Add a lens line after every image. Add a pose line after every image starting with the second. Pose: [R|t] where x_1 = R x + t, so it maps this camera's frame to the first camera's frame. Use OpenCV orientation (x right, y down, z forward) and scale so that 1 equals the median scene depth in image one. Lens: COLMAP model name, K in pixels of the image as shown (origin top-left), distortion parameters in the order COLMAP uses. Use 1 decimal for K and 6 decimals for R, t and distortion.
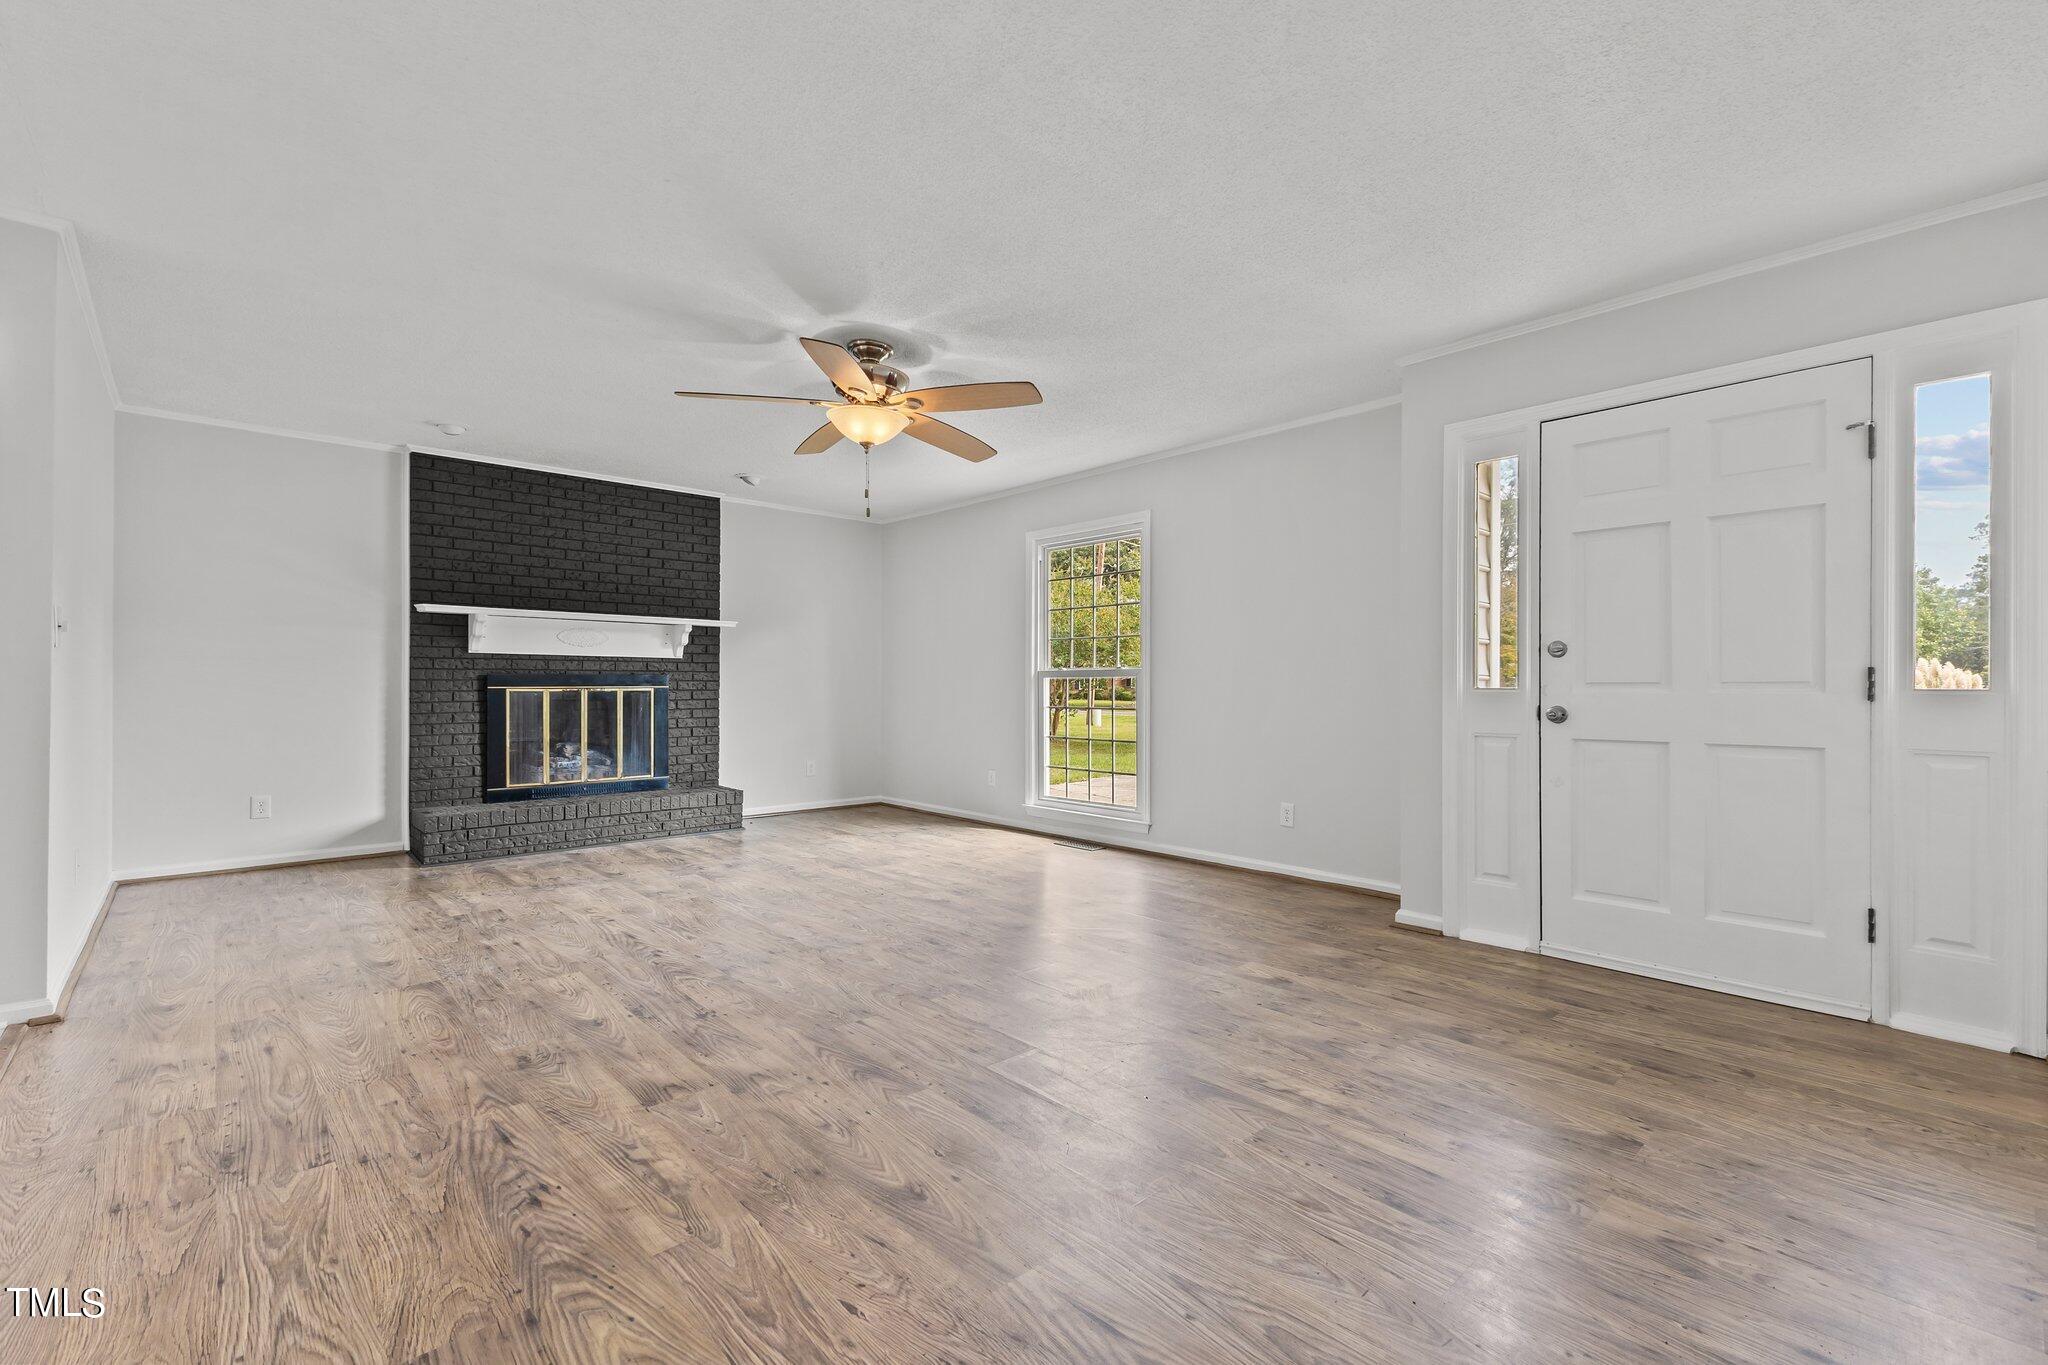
lens RADIAL K [[890.8, 0, 1033.0], [0, 890.8, 688.9], [0, 0, 1]] dist [0.000191, -0.000997]
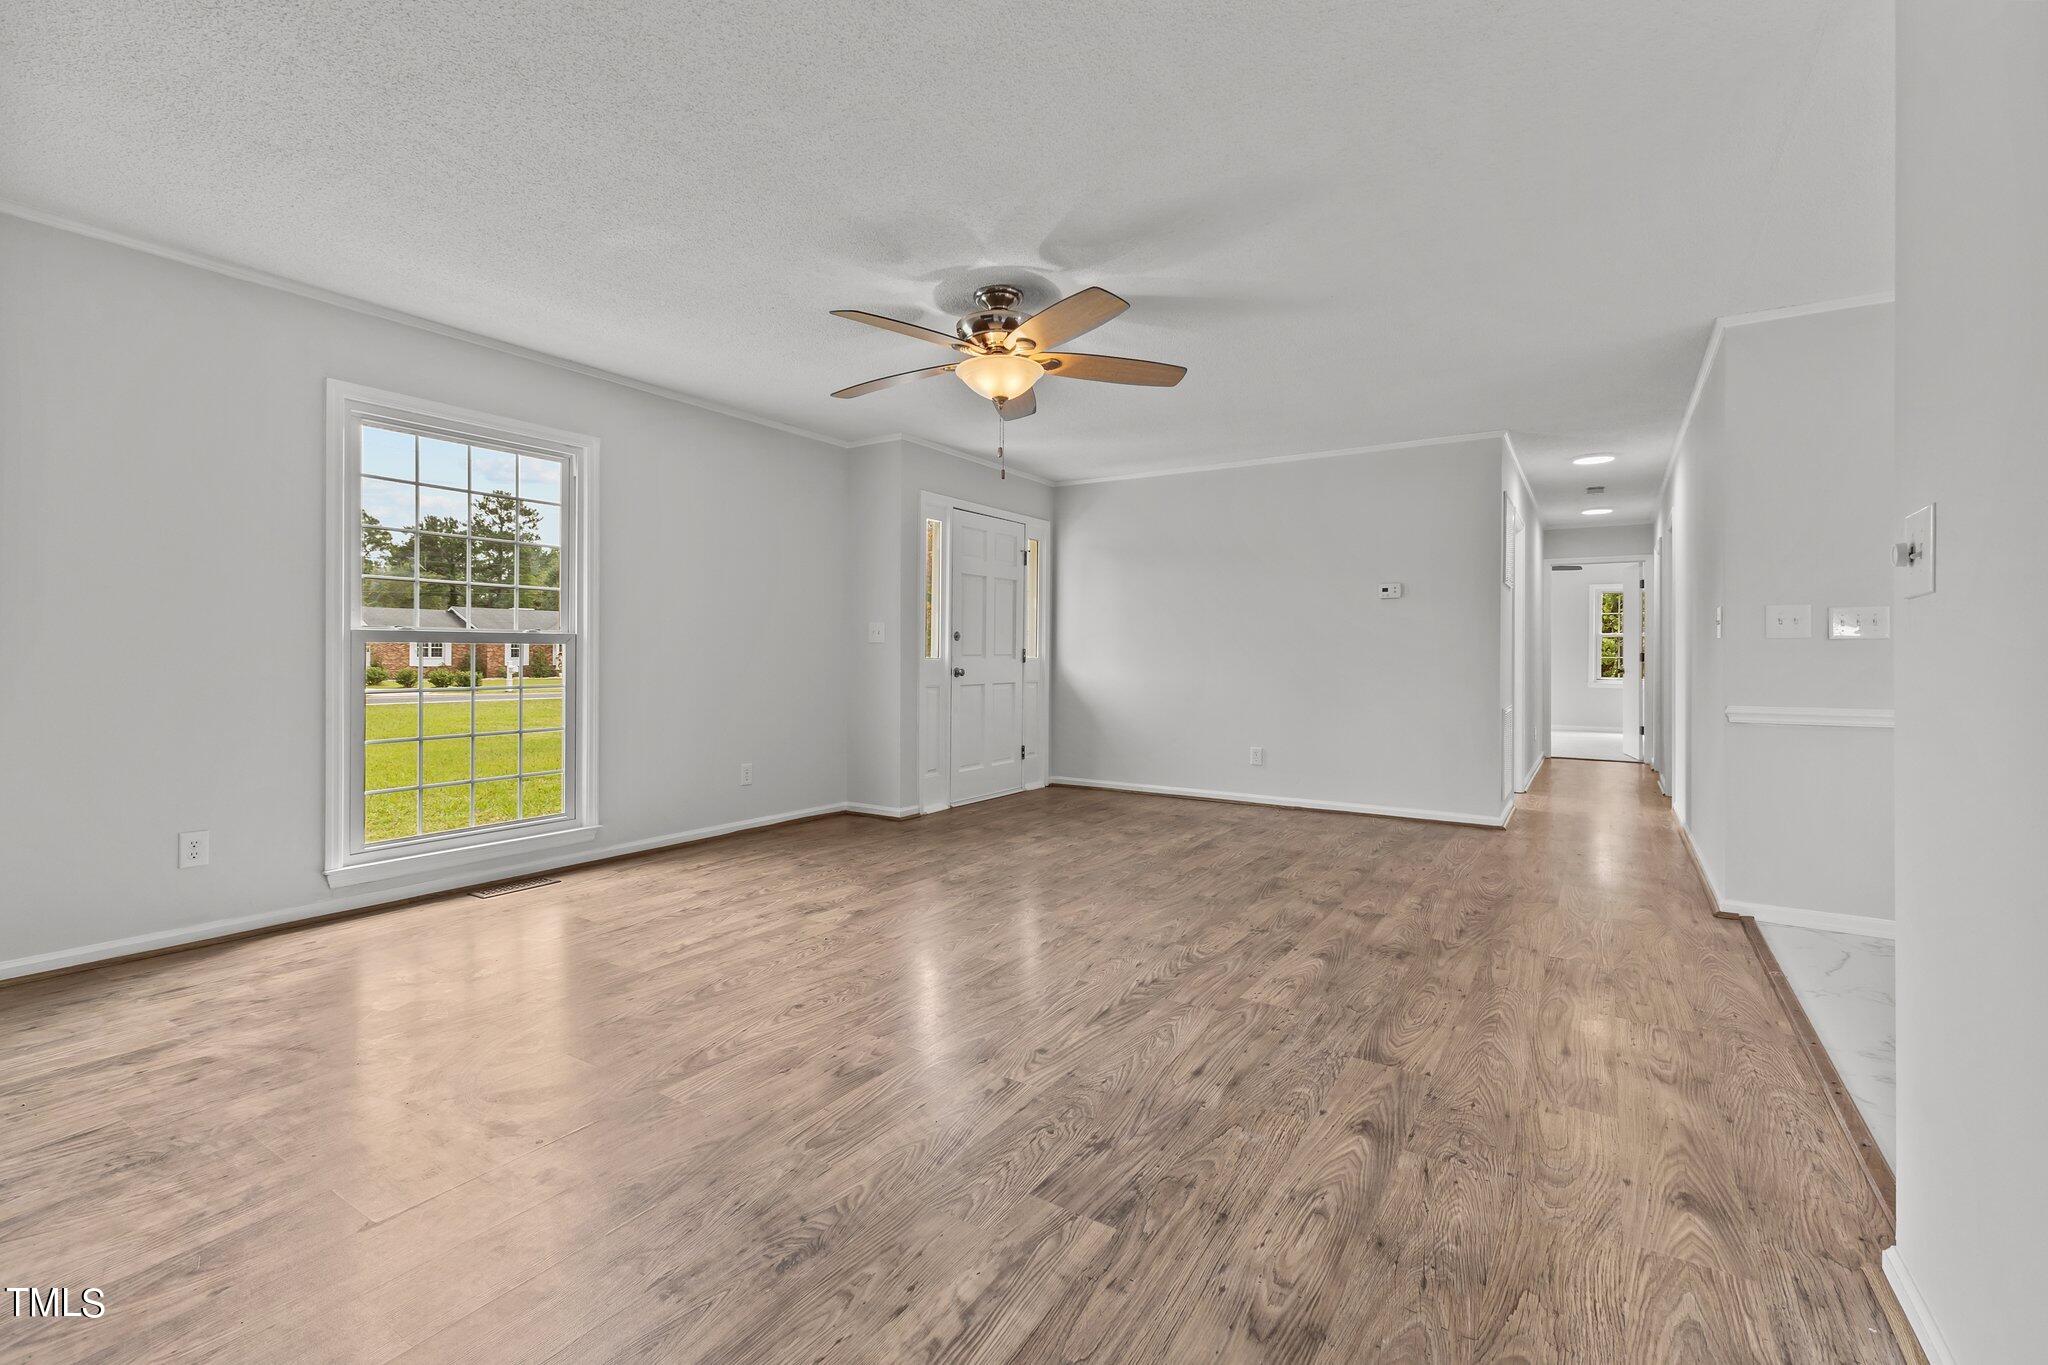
lens RADIAL K [[890.8, 0, 1025.7], [0, 890.8, 661.7], [0, 0, 1]] dist [0.000191, -0.000997]
pose [[-0.248155, -0.011383, 0.968653, -1.397800], [-0.002399, 0.999935, 0.011136, -0.015004], [-0.968717, 0.000439, -0.248166, 1.537916]]
